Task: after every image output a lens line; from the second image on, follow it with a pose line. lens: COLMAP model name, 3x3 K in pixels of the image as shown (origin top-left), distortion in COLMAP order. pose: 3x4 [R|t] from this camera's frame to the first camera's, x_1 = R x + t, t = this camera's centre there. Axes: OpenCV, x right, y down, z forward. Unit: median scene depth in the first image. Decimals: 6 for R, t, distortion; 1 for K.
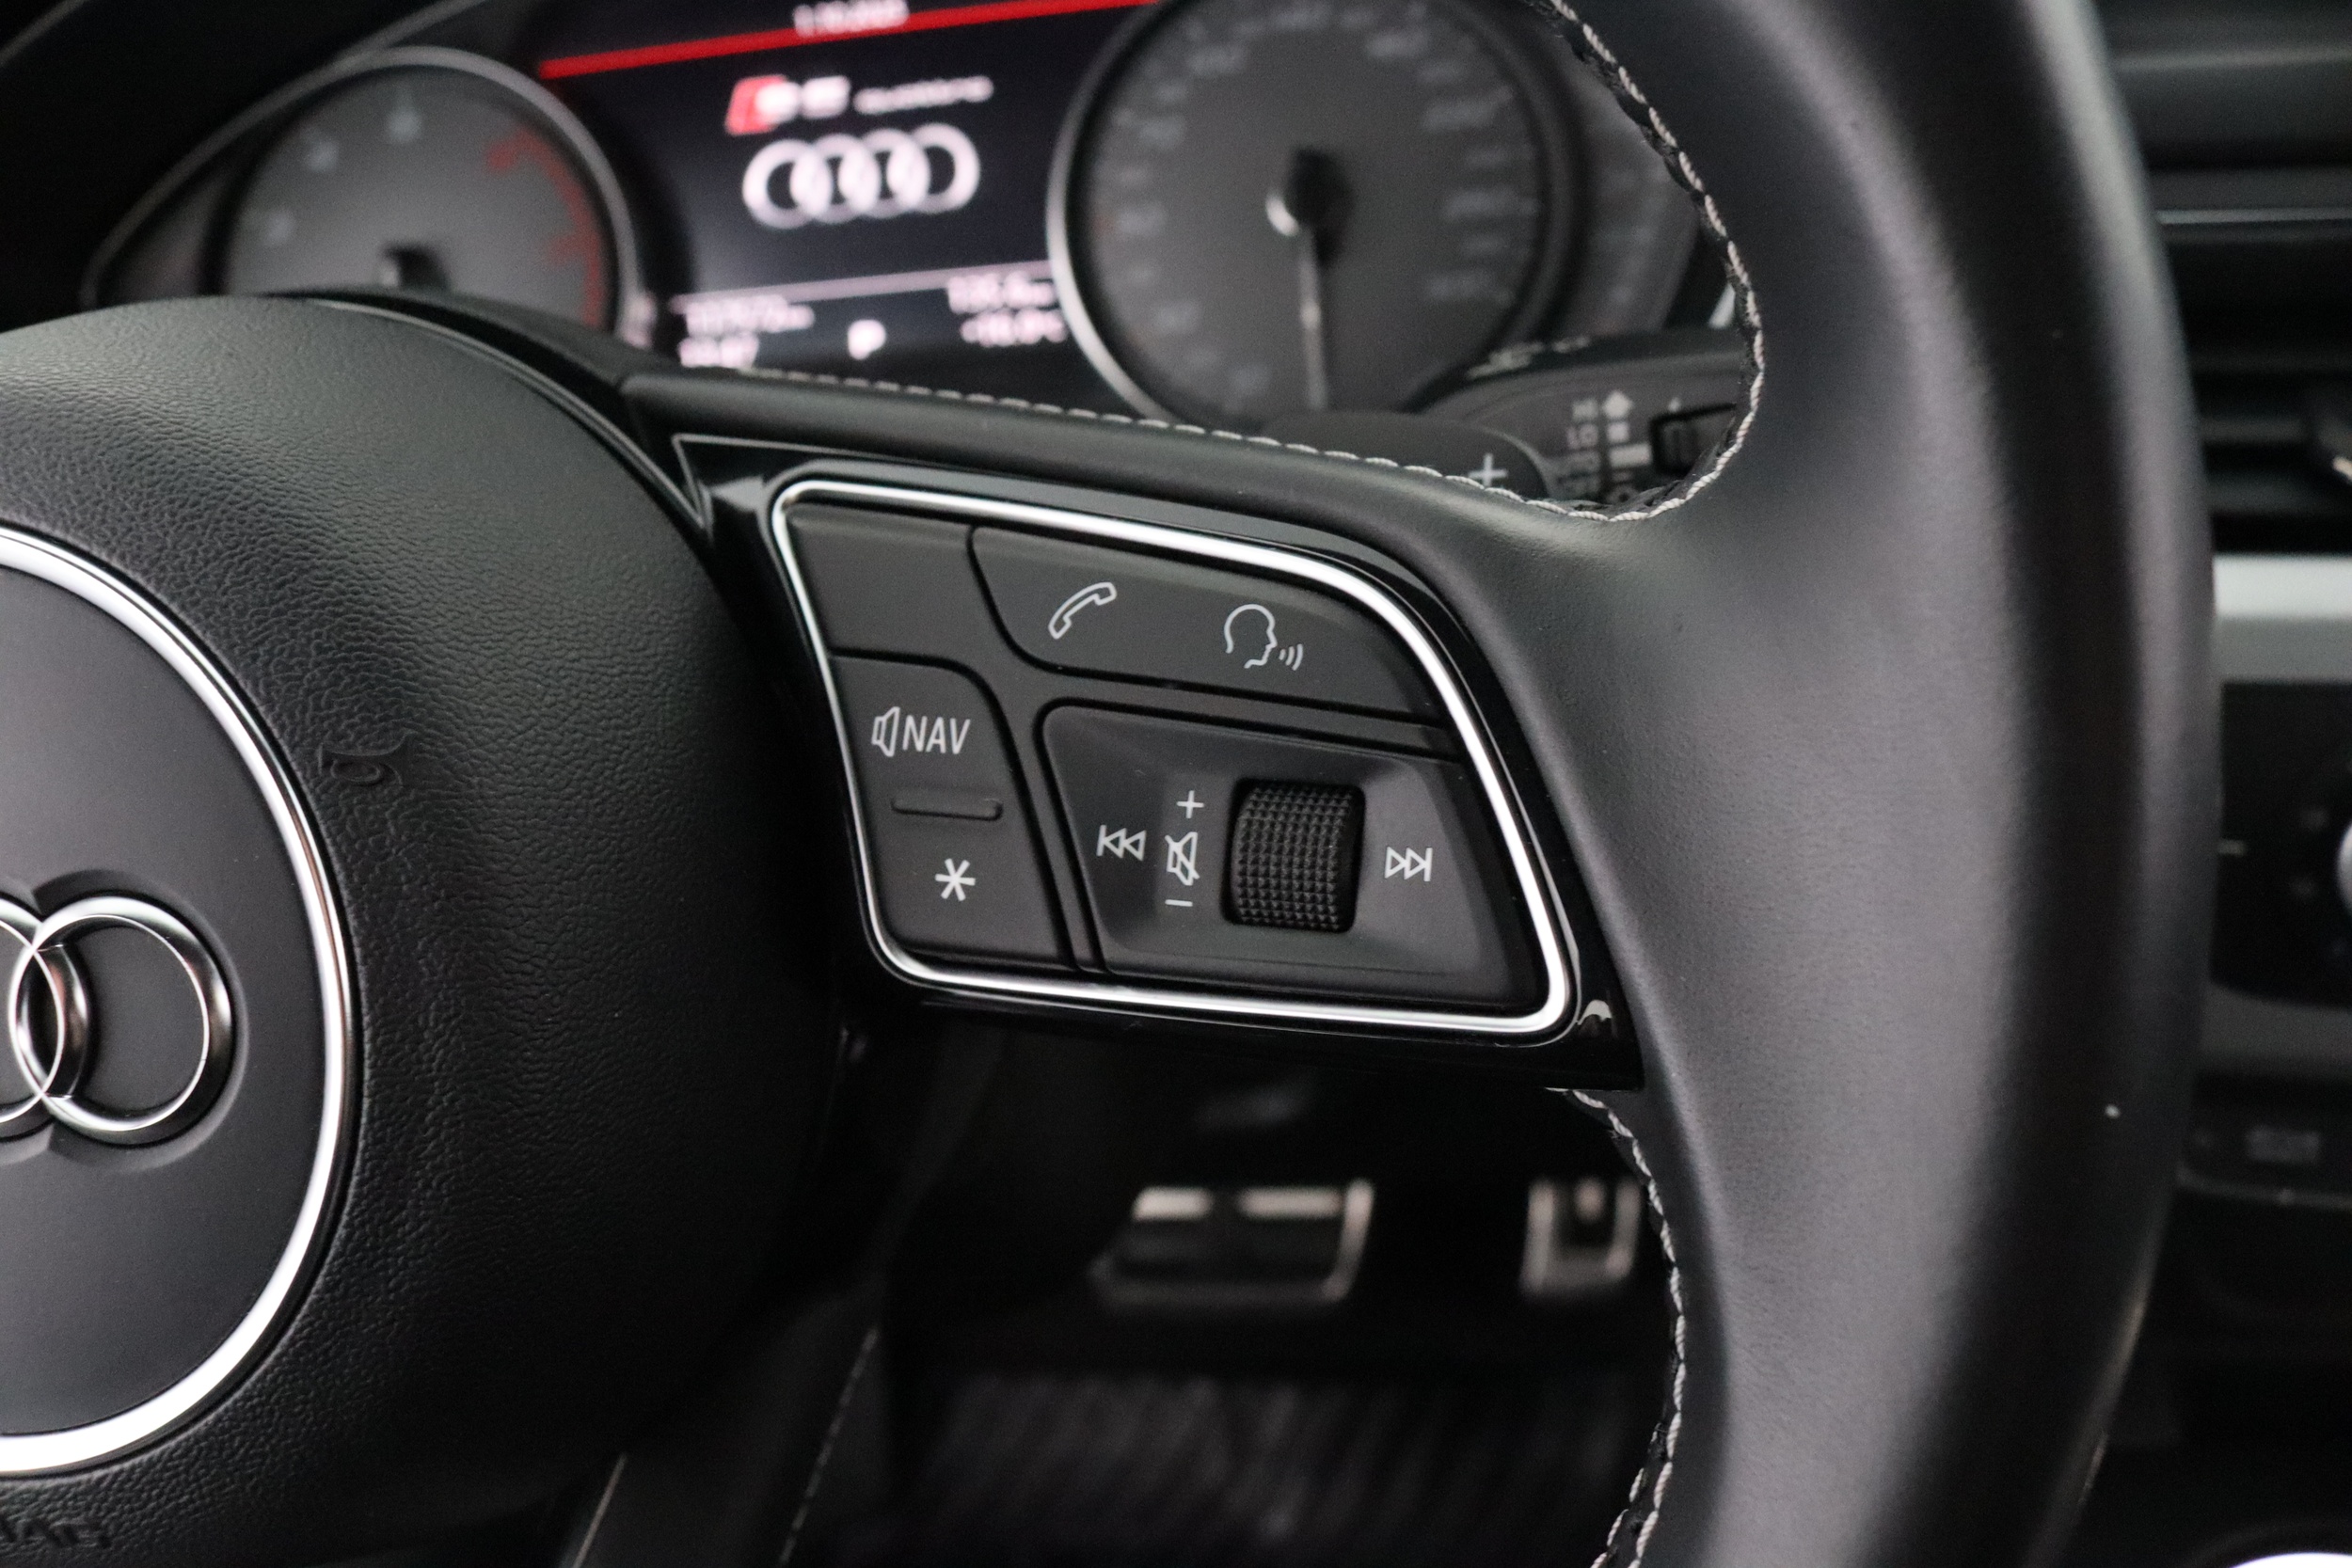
lens RADIAL K [[1912.2, 0, 1167.7], [0, 1912.2, 797.2], [0, 0, 1]] dist [-0.145651, 0.103003]
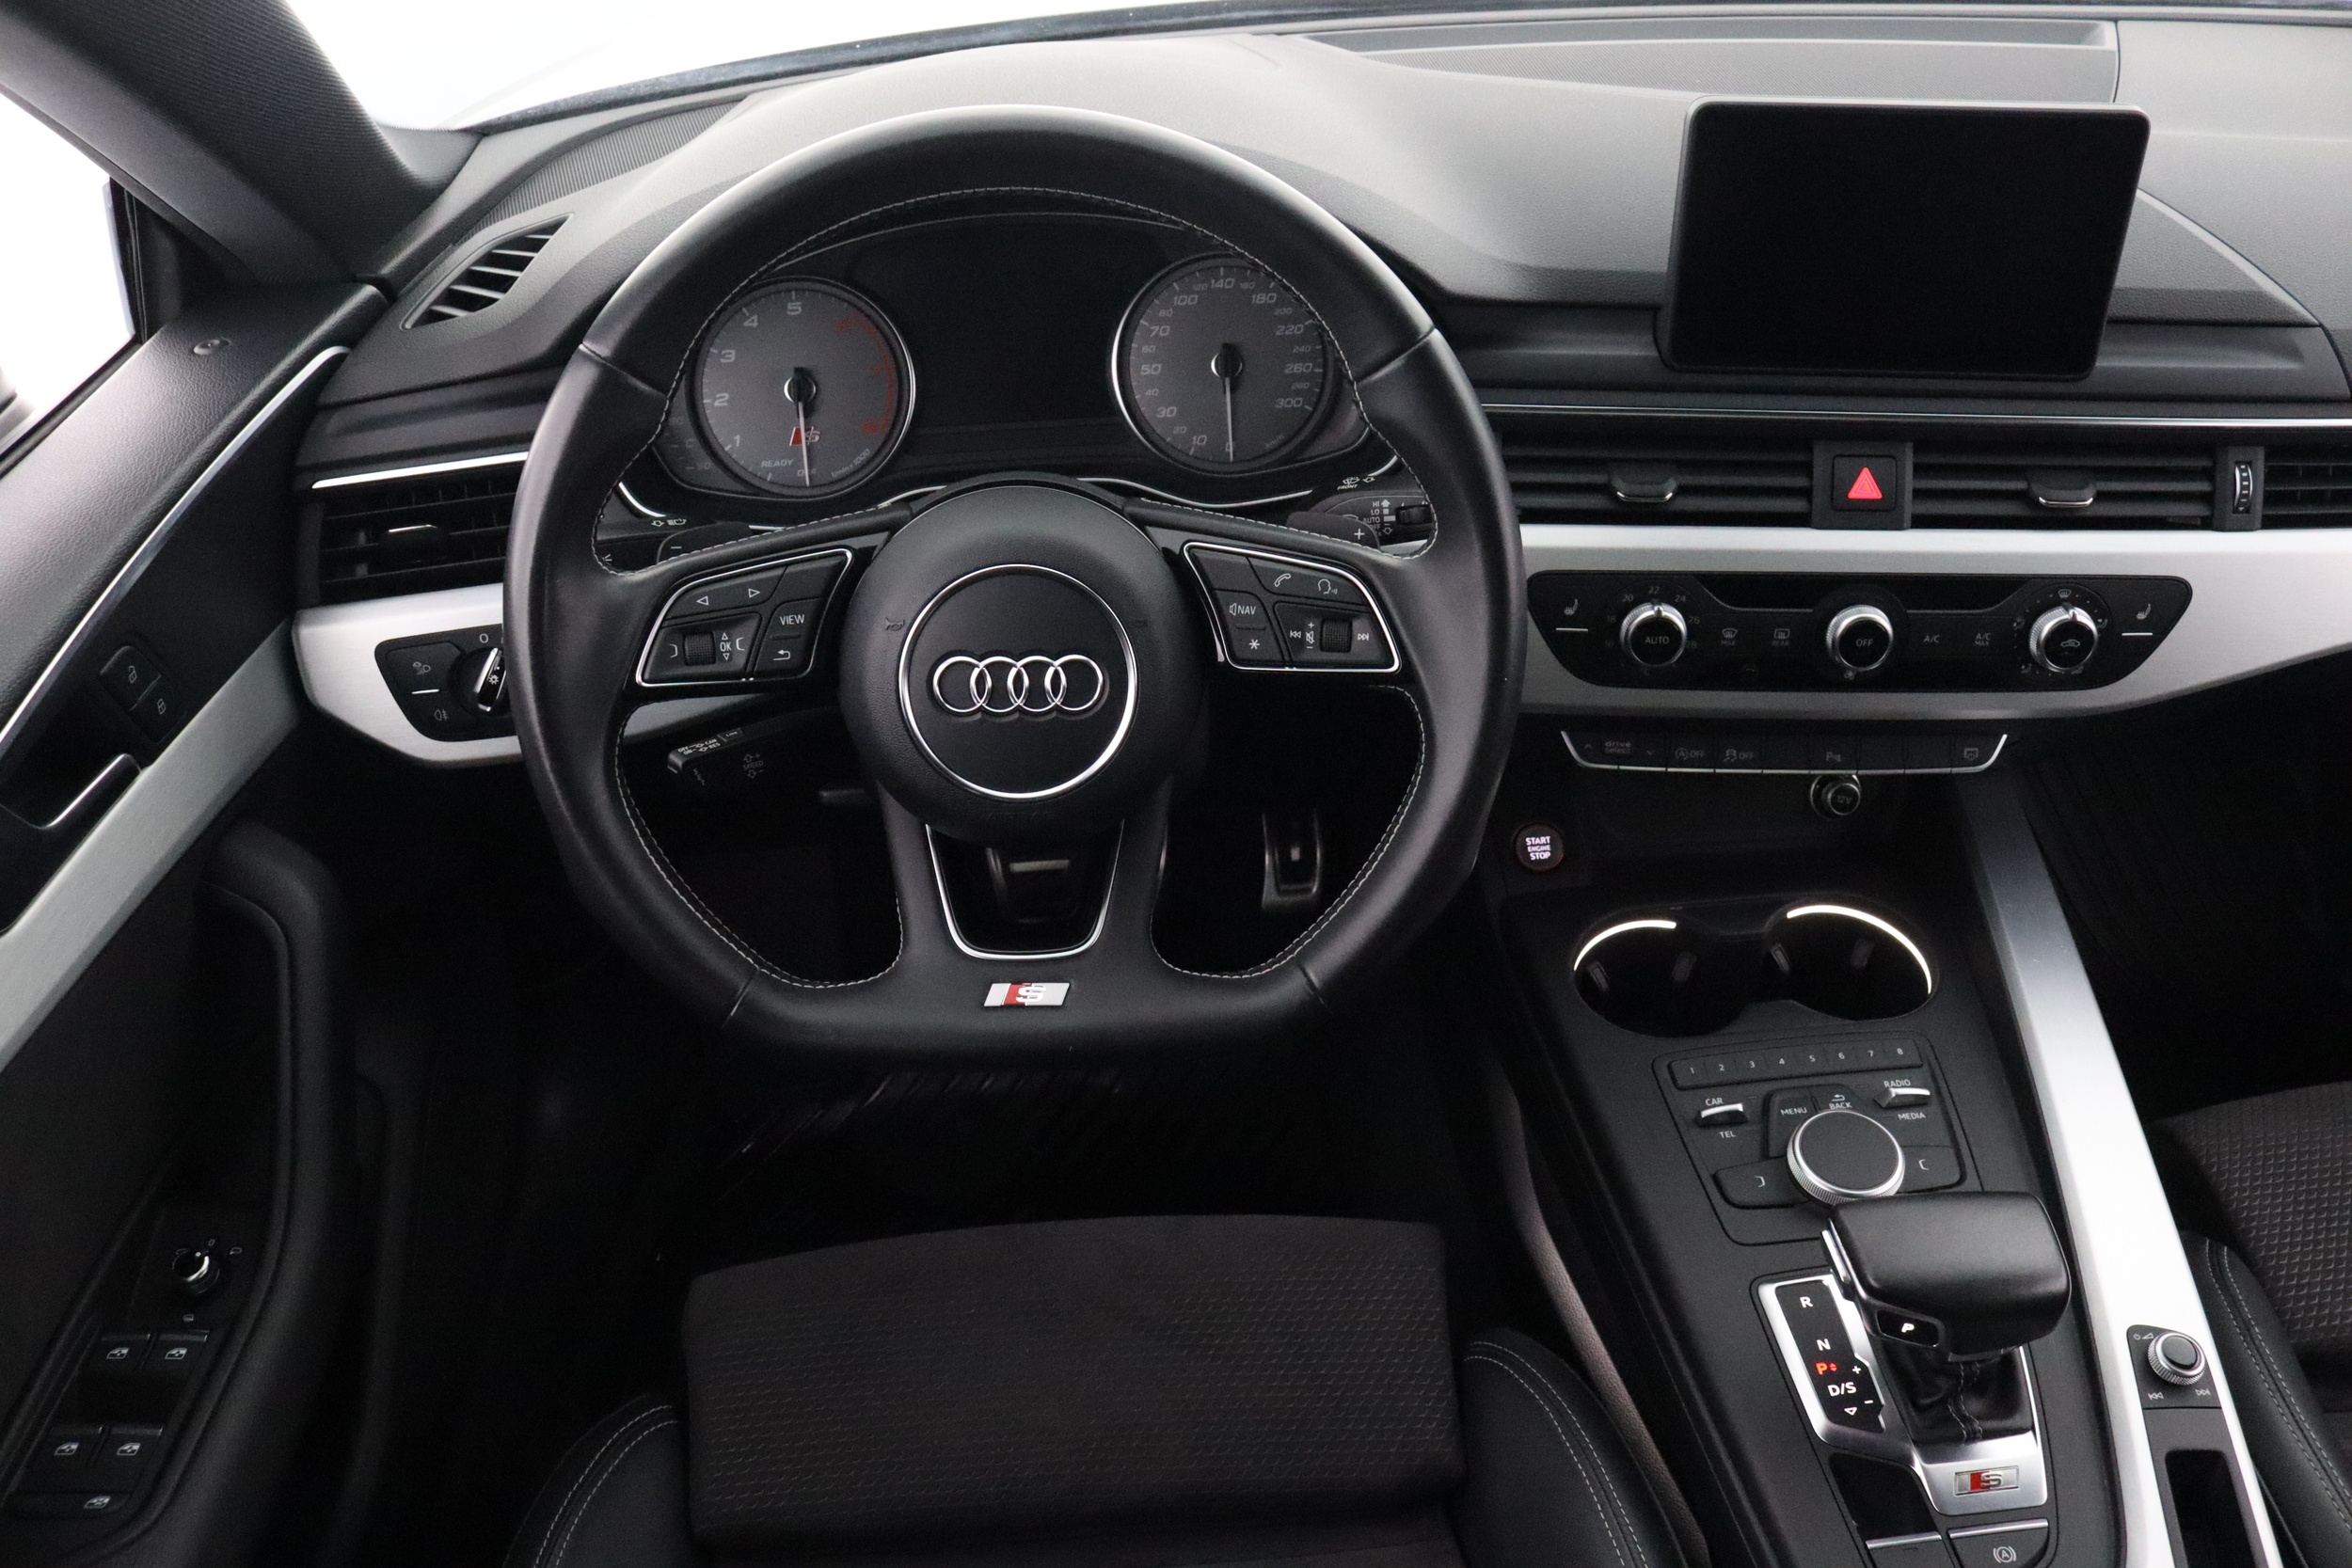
lens RADIAL K [[1932.2, 0, 1176.0], [0, 1932.2, 784.0], [0, 0, 1]] dist [-0.138651, 0.116565]
pose [[0.975923, -0.043704, 0.213690, -0.889255], [0.023382, 0.995037, 0.096721, -0.048565], [-0.216856, -0.089396, 0.972102, -2.321882]]
